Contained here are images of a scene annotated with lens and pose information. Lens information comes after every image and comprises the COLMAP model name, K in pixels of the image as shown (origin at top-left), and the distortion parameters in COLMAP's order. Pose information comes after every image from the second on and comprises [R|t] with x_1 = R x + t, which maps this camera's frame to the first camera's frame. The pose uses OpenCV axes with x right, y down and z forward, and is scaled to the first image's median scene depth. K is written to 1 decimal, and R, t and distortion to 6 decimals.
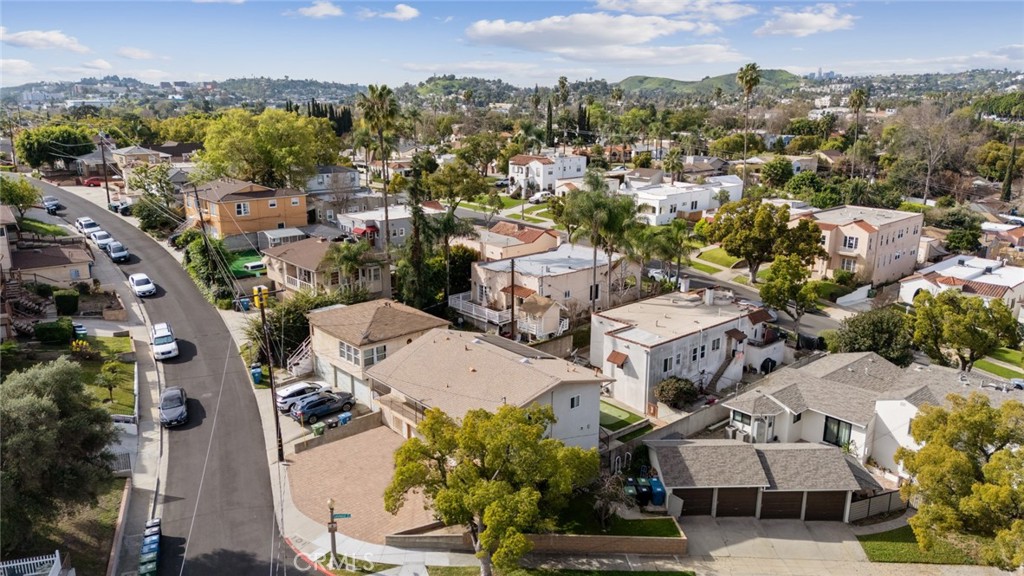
lens RADIAL K [[769.6, 0, 510.8], [0, 769.6, 292.2], [0, 0, 1]] dist [0.050524, -0.022869]
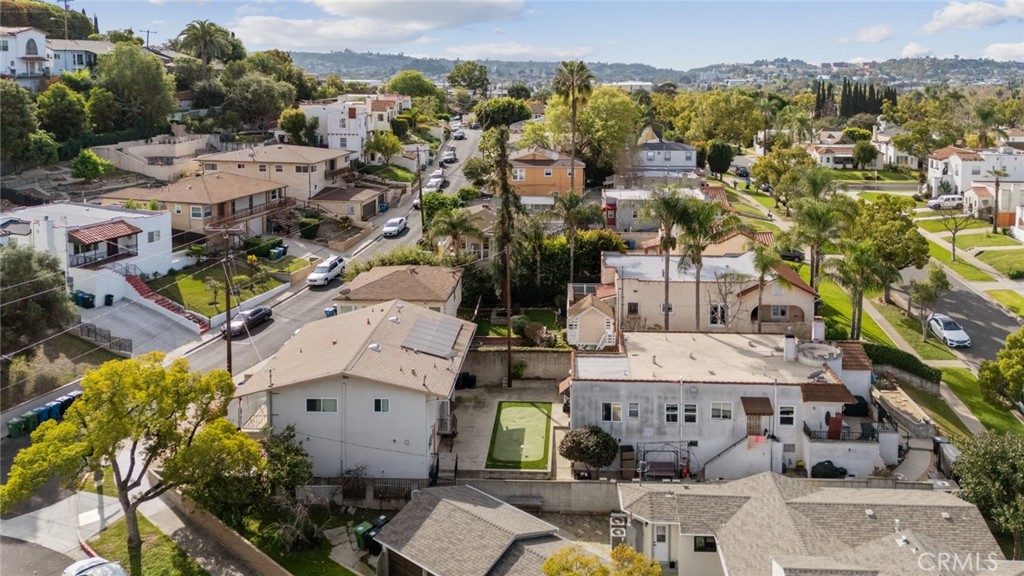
lens RADIAL K [[769.6, 0, 518.5], [0, 769.6, 283.6], [0, 0, 1]] dist [0.050524, -0.022869]
pose [[0.721968, 0.188767, -0.665679, 0.516586], [-0.180329, 0.980152, 0.082365, -0.064030], [0.668014, 0.060577, 0.741679, 0.305244]]
